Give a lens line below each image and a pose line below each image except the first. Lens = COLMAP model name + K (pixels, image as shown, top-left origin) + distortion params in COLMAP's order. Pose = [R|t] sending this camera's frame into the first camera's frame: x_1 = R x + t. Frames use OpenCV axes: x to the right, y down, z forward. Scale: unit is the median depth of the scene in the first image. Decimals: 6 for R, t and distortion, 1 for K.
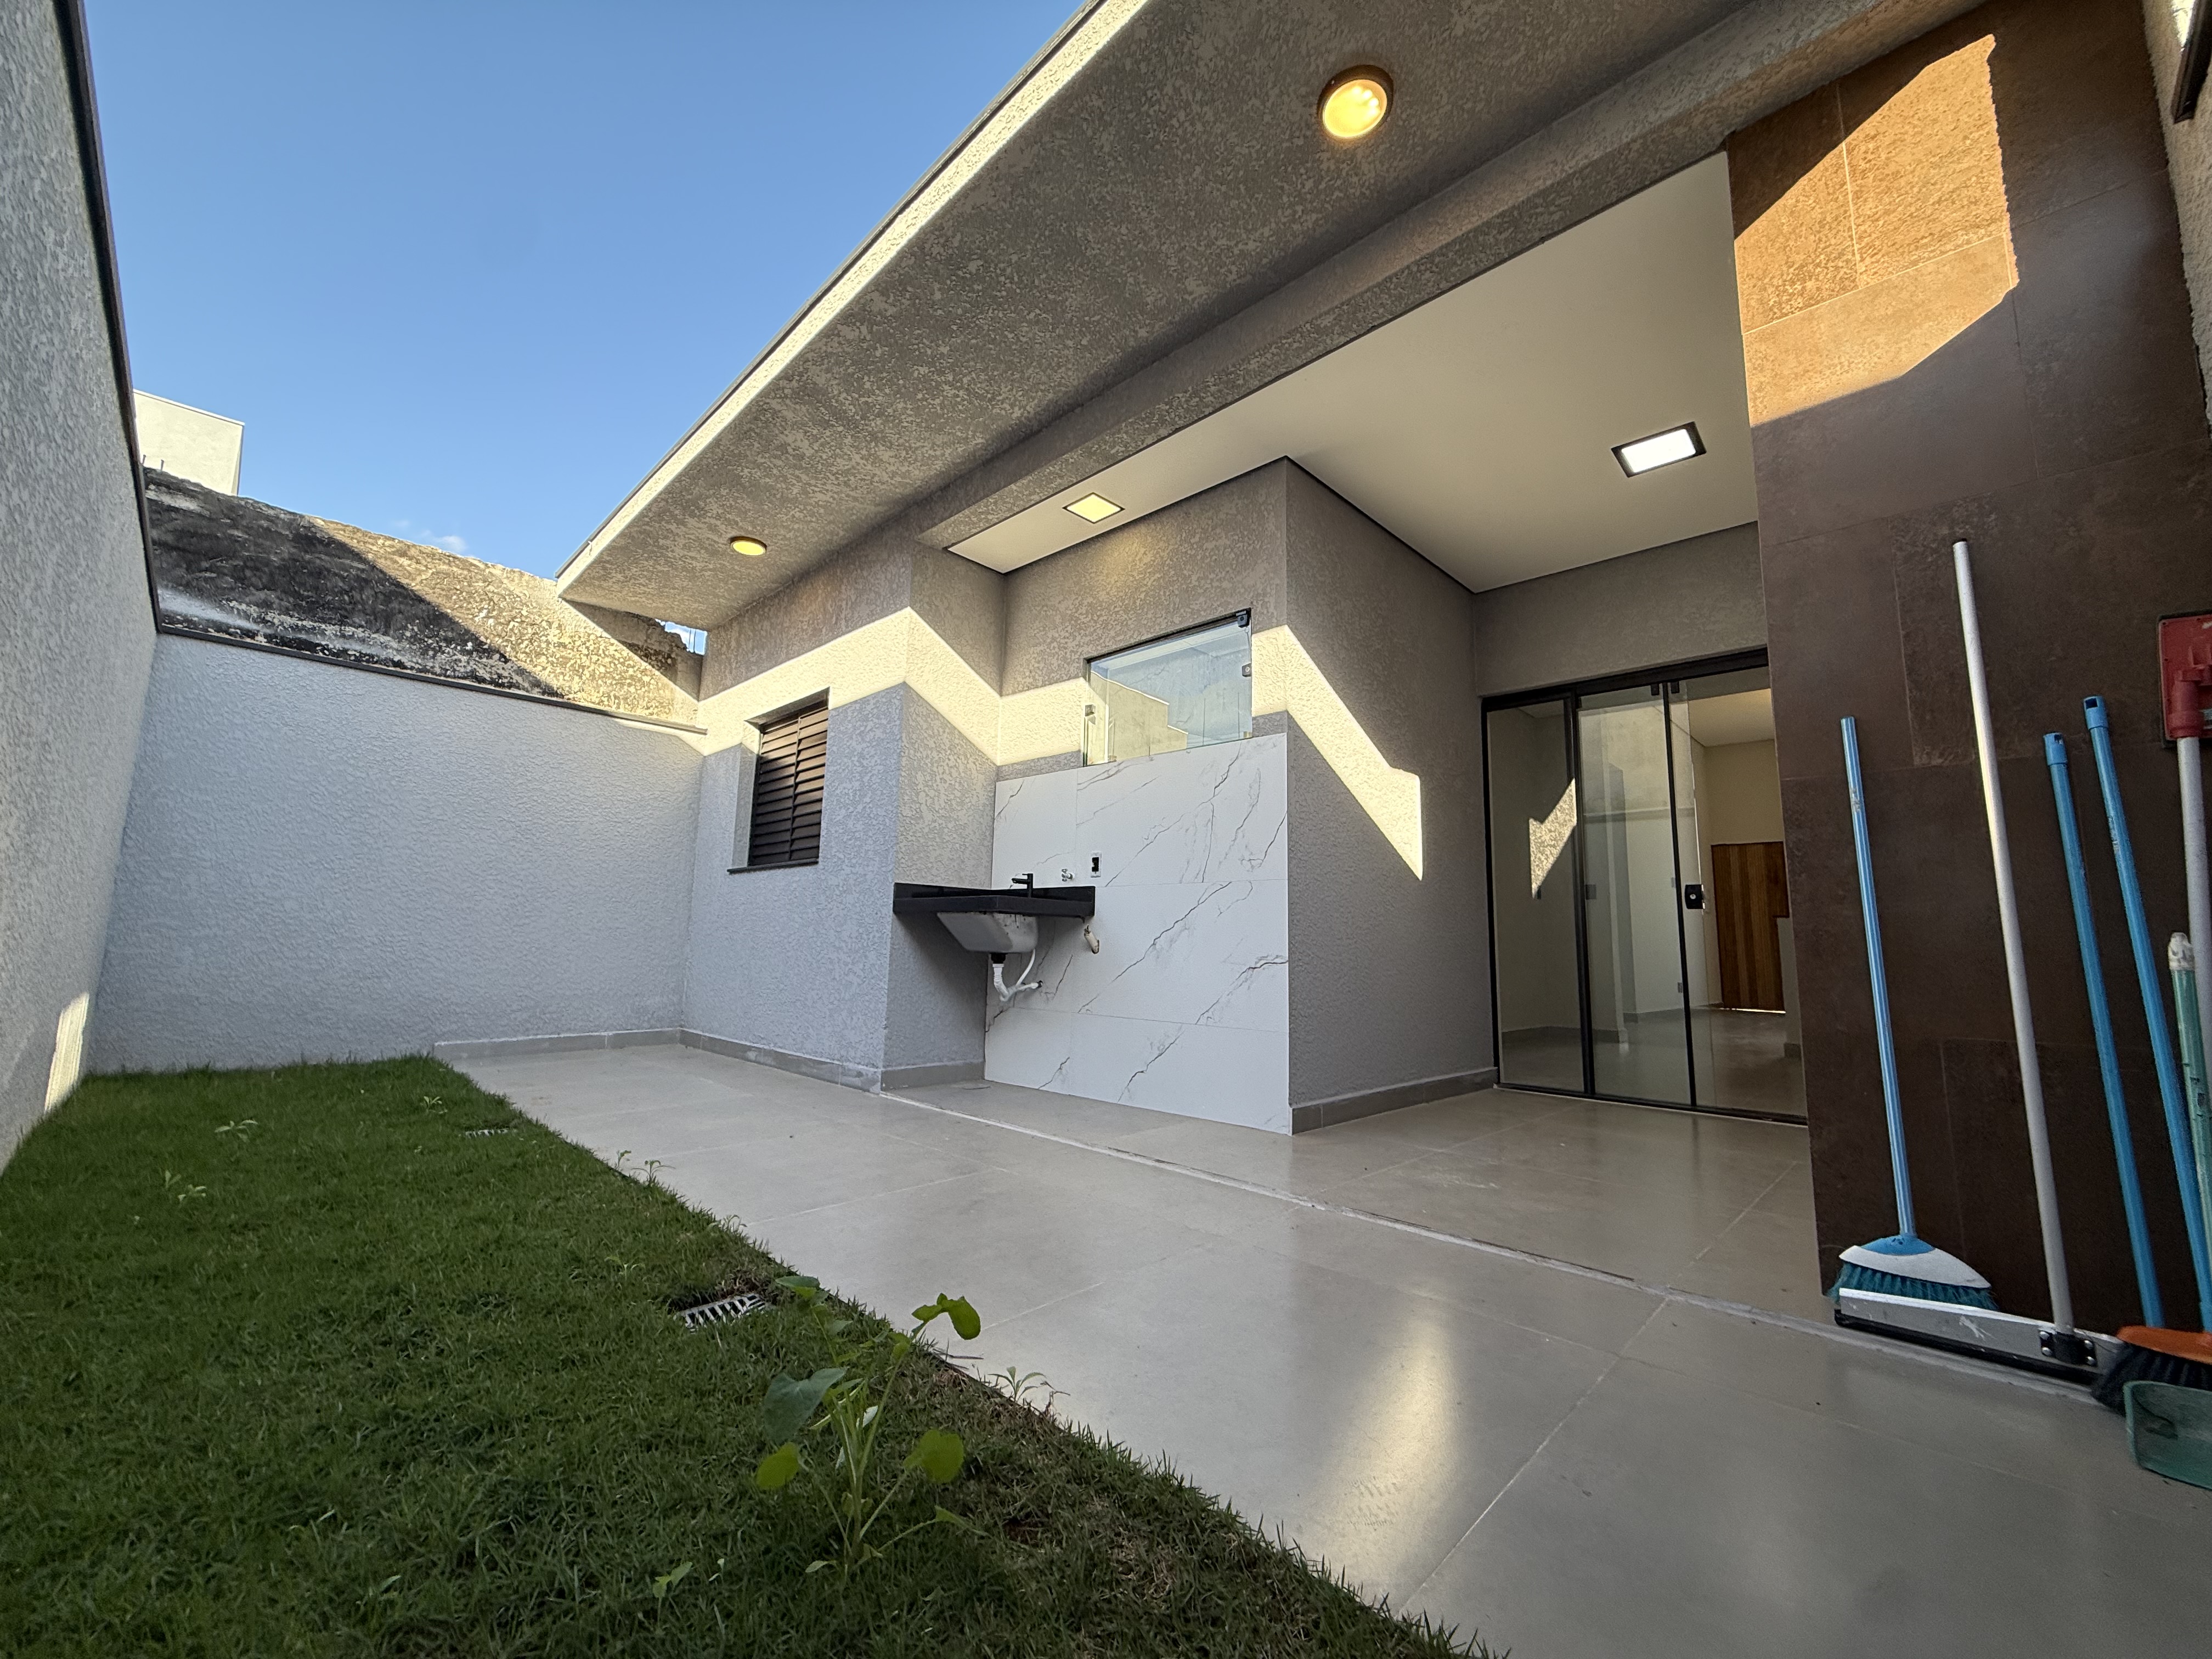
lens RADIAL K [[876.6, 0, 1101.1], [0, 876.6, 826.8], [0, 0, 1]] dist [0.000922, -0.000478]
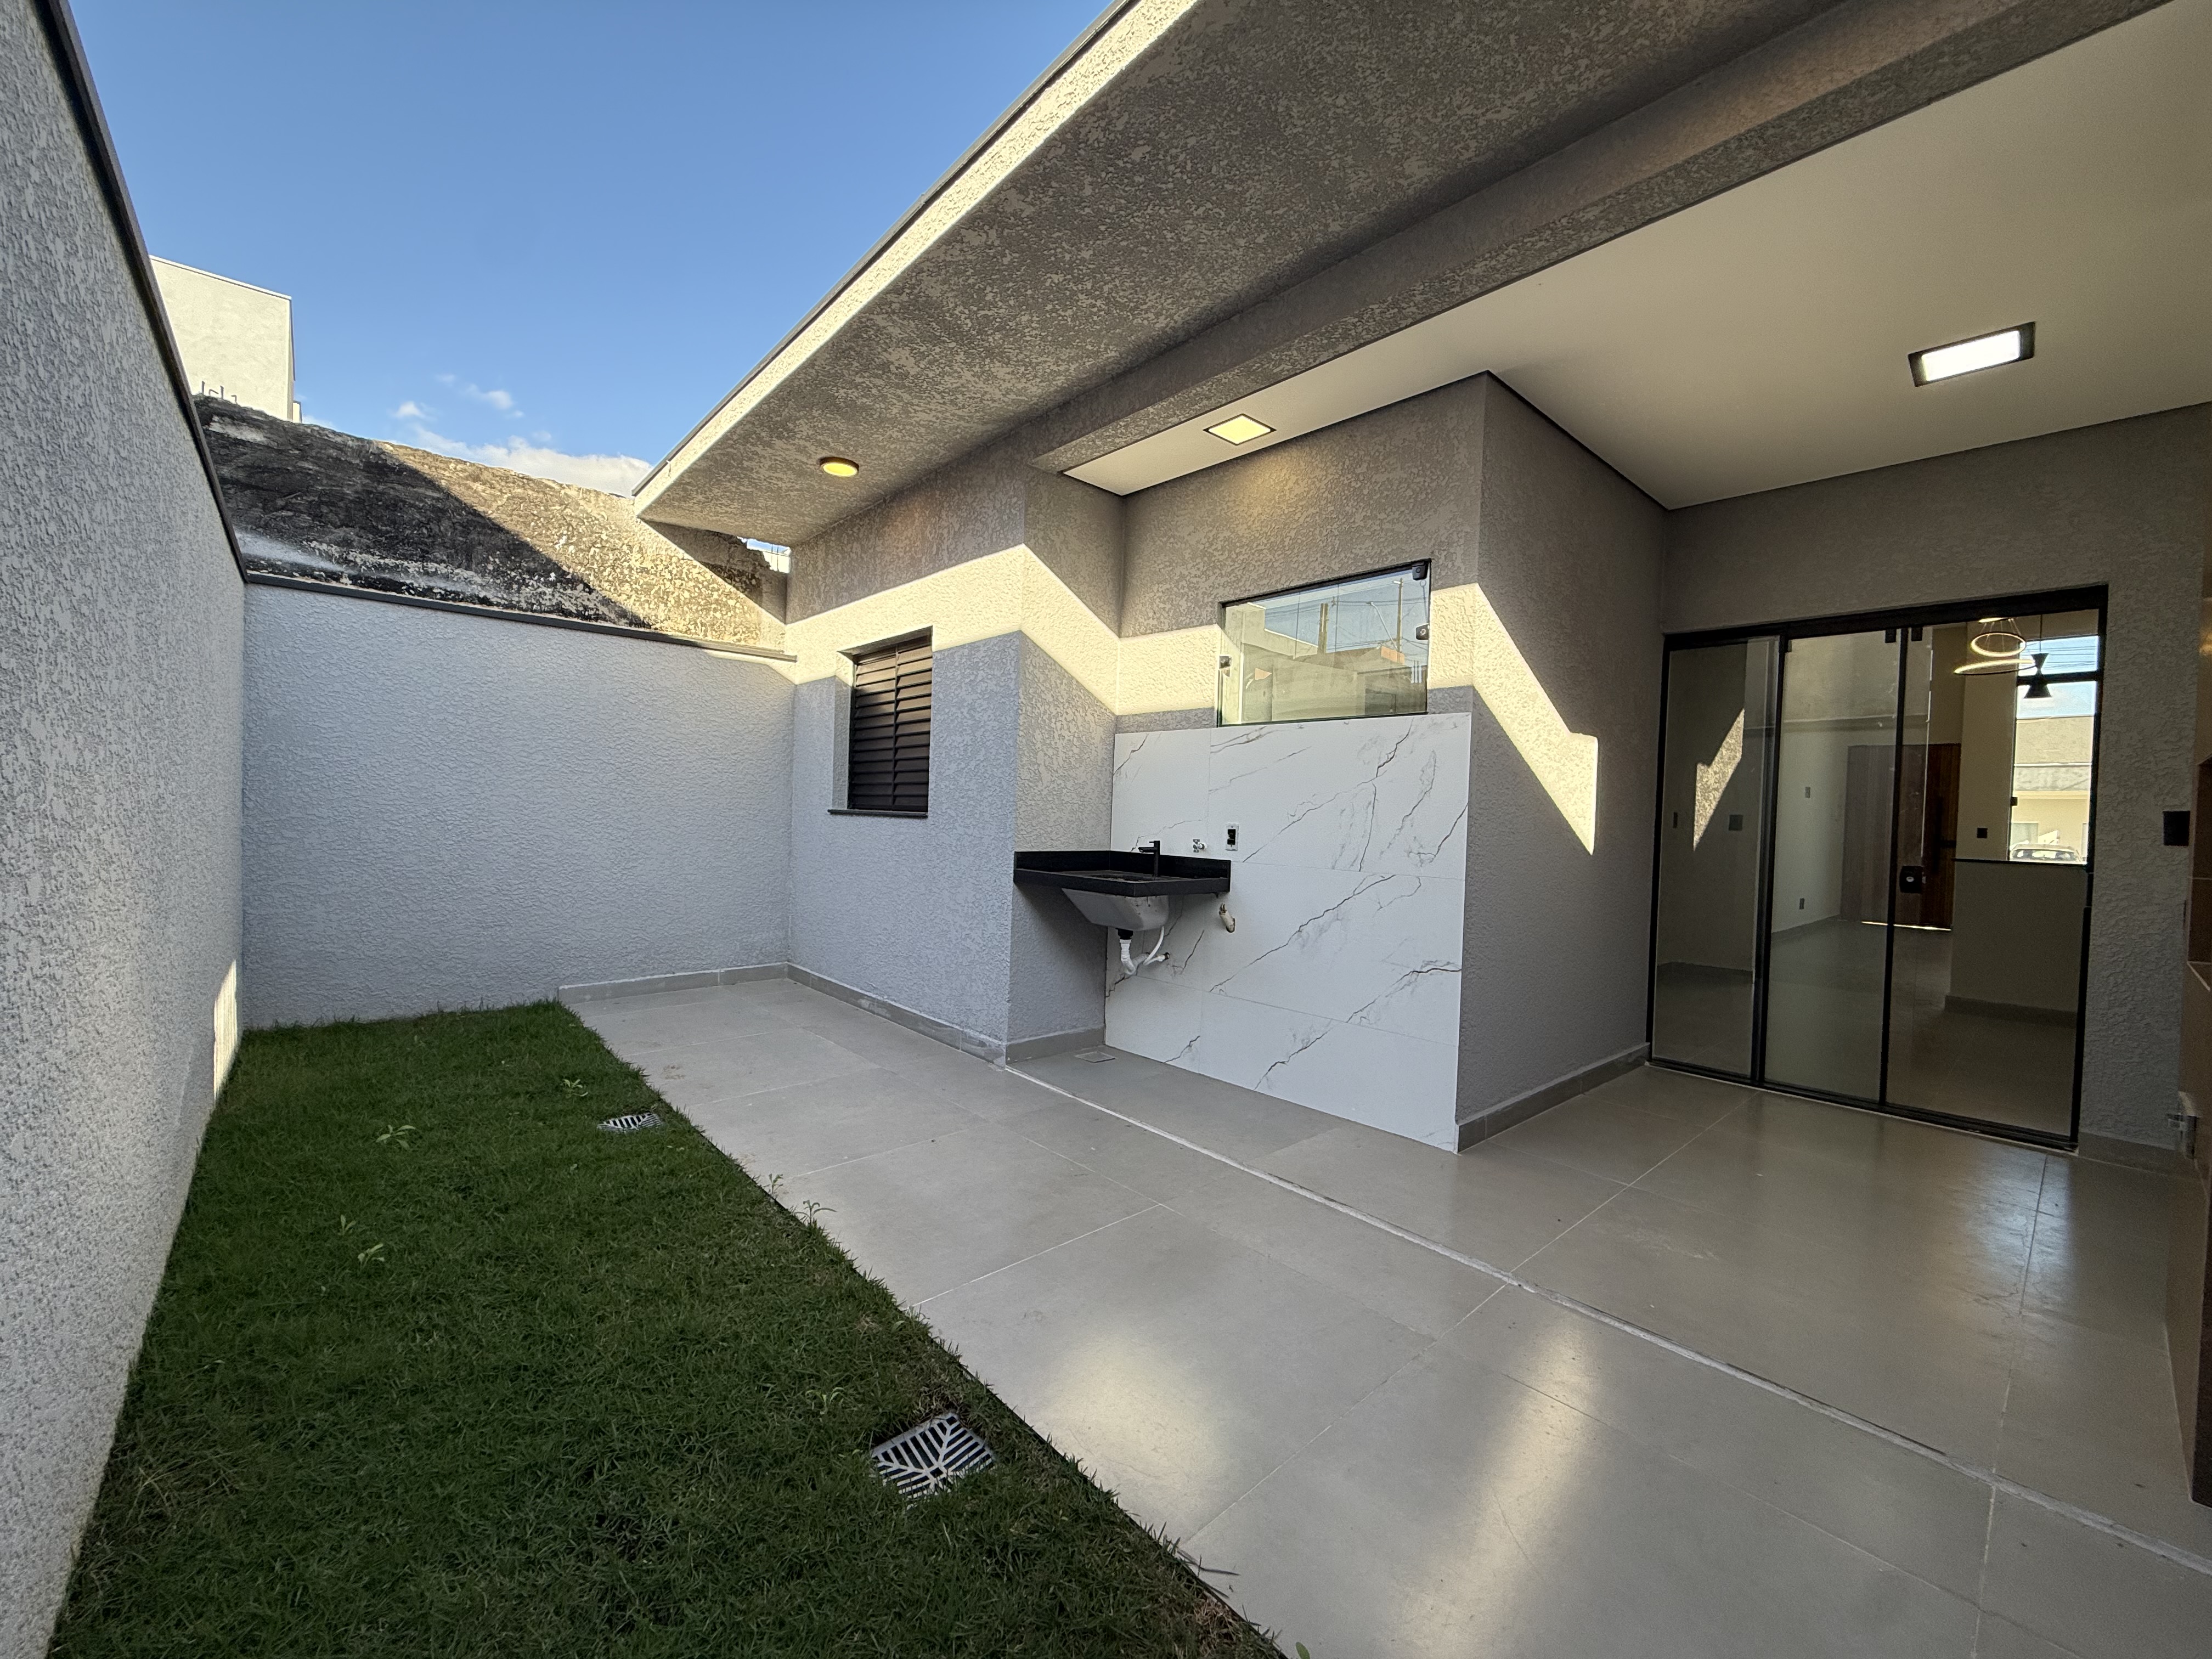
lens RADIAL K [[876.6, 0, 1101.1], [0, 876.6, 826.8], [0, 0, 1]] dist [0.000922, -0.000478]
pose [[0.997864, 0.010120, -0.064536, -0.080947], [-0.000221, 0.988446, 0.151574, -0.103453], [0.065324, -0.151236, 0.986337, 0.078868]]
